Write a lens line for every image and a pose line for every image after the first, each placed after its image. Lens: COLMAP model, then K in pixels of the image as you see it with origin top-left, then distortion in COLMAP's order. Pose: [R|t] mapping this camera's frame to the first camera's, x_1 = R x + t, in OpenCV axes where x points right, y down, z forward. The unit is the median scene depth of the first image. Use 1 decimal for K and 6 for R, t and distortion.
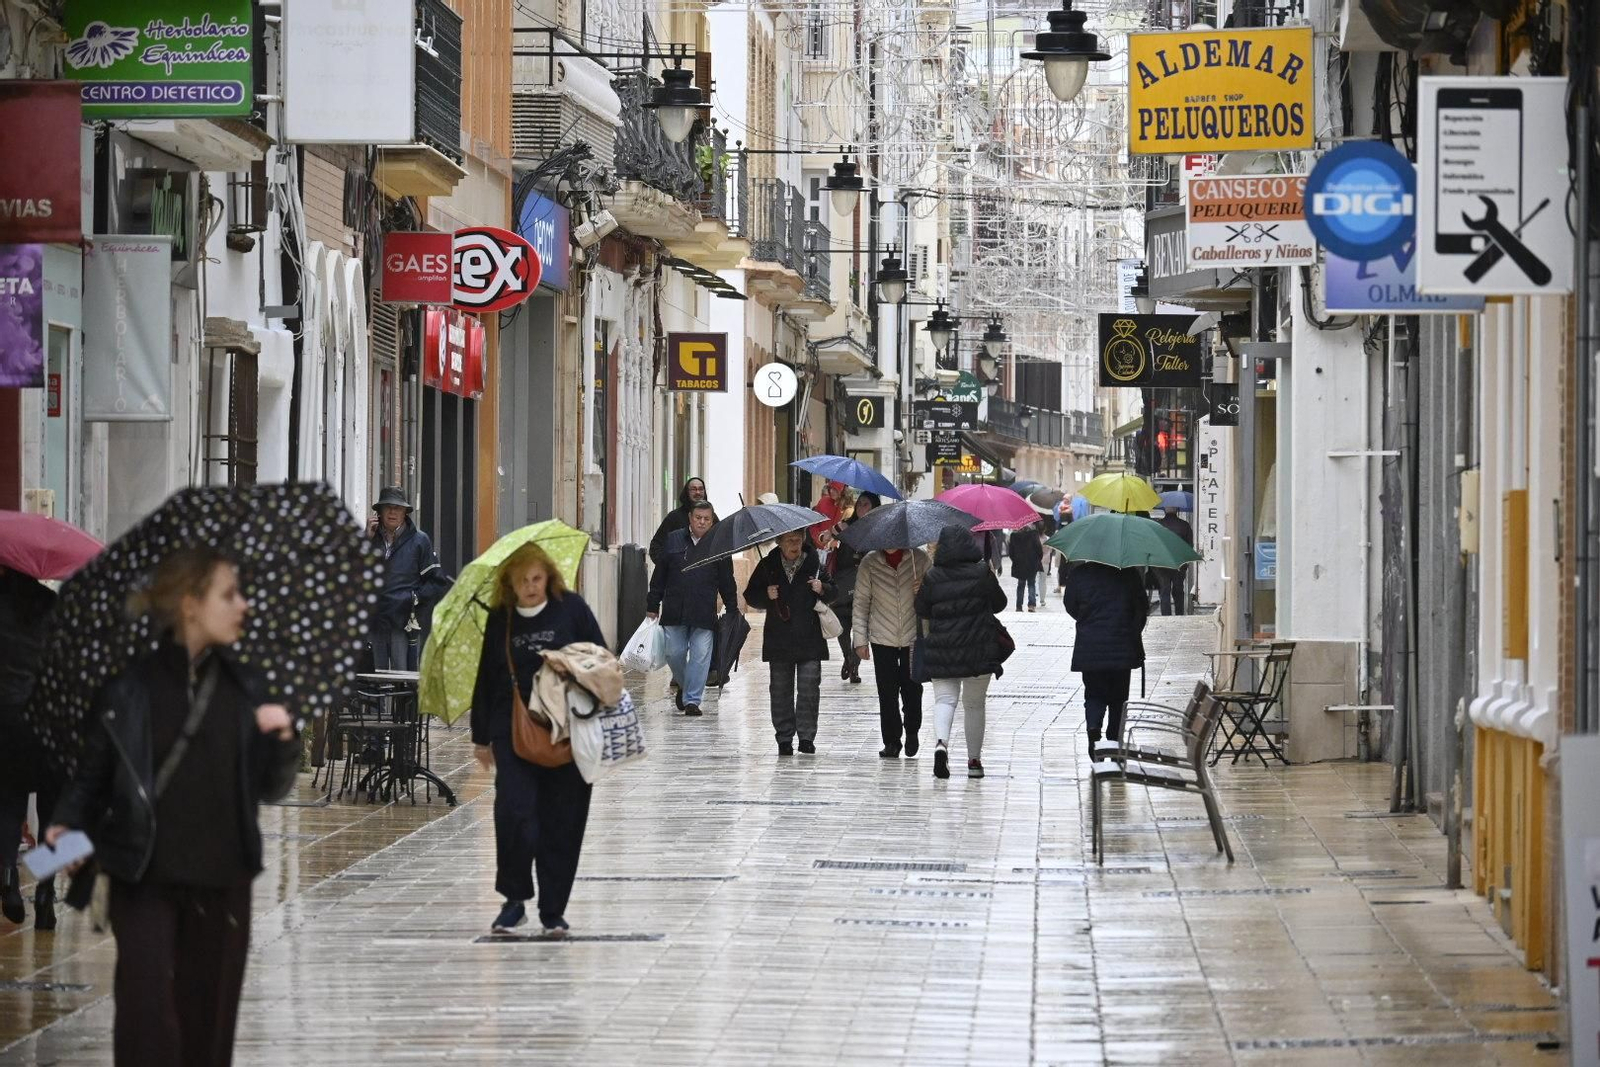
lens RADIAL K [[11326.7, 0, 800.0], [0, 11326.7, 533.5], [0, 0, 1]] dist [-0.002609, -0.330604]
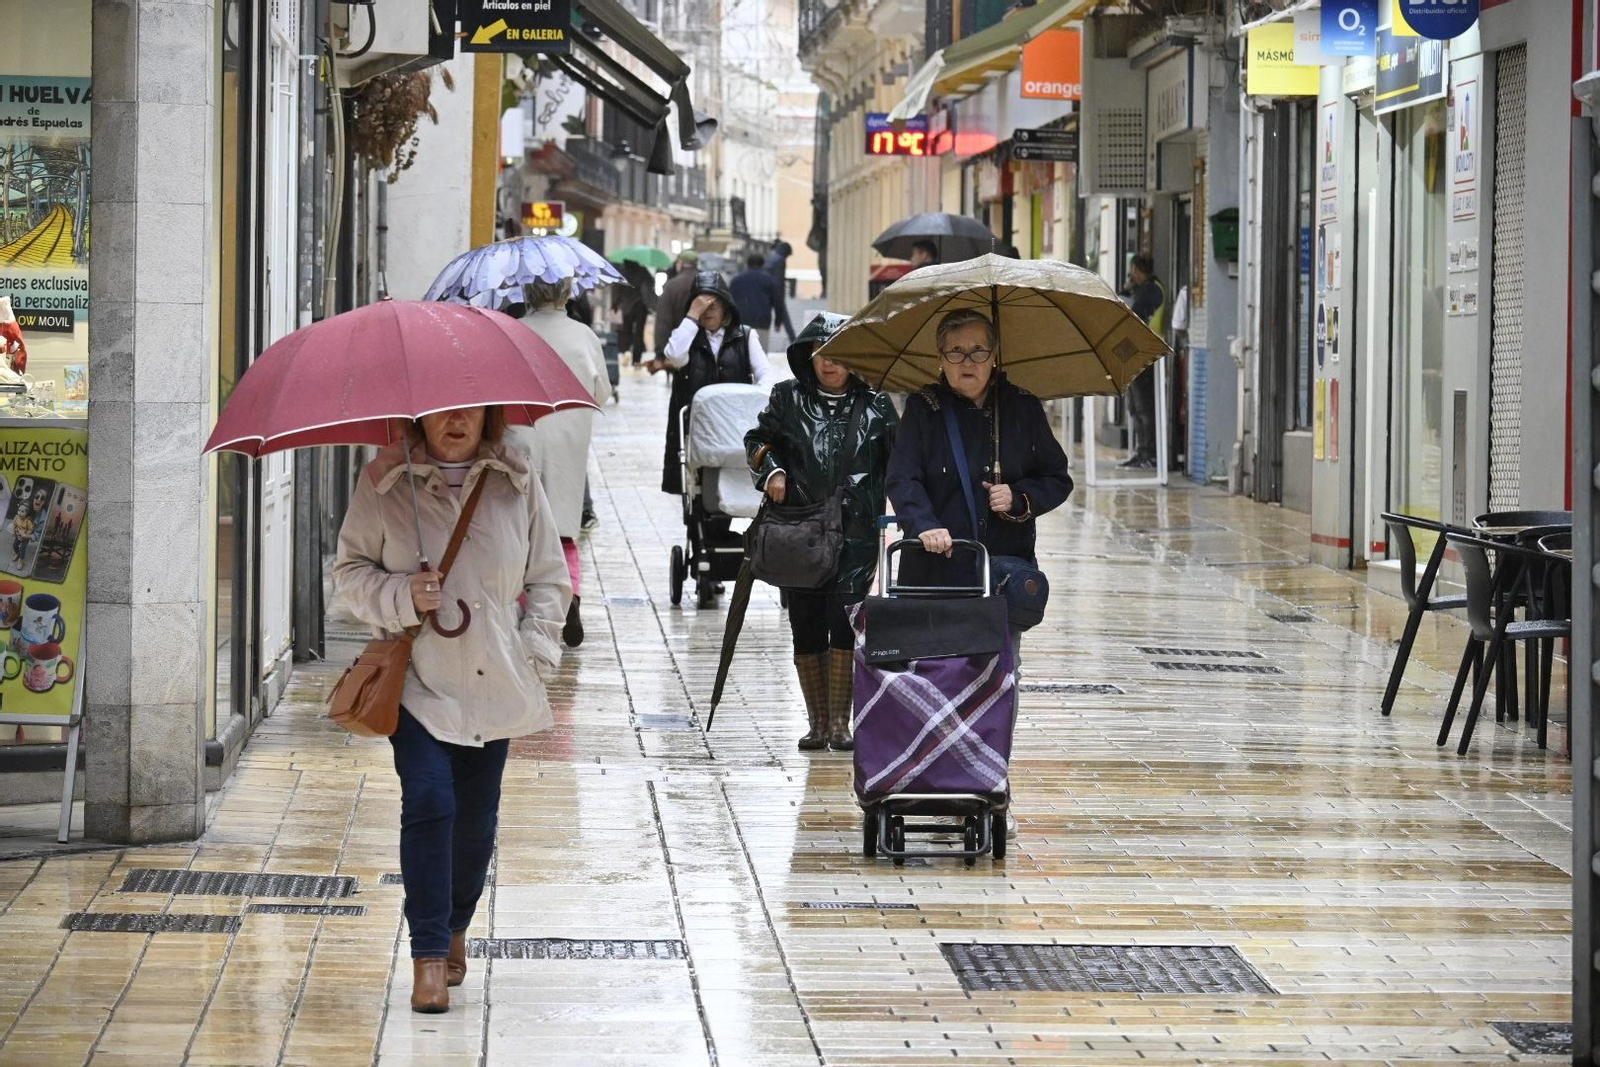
lens RADIAL K [[7568.2, 0, 800.0], [0, 7568.2, 533.5], [0, 0, 1]] dist [0.017316, 0.727084]
pose [[0.998649, 0.007552, 0.051413, 0.010777], [-0.008989, 0.999574, 0.027767, 0.000389], [-0.051182, -0.028192, 0.998291, 0.835231]]
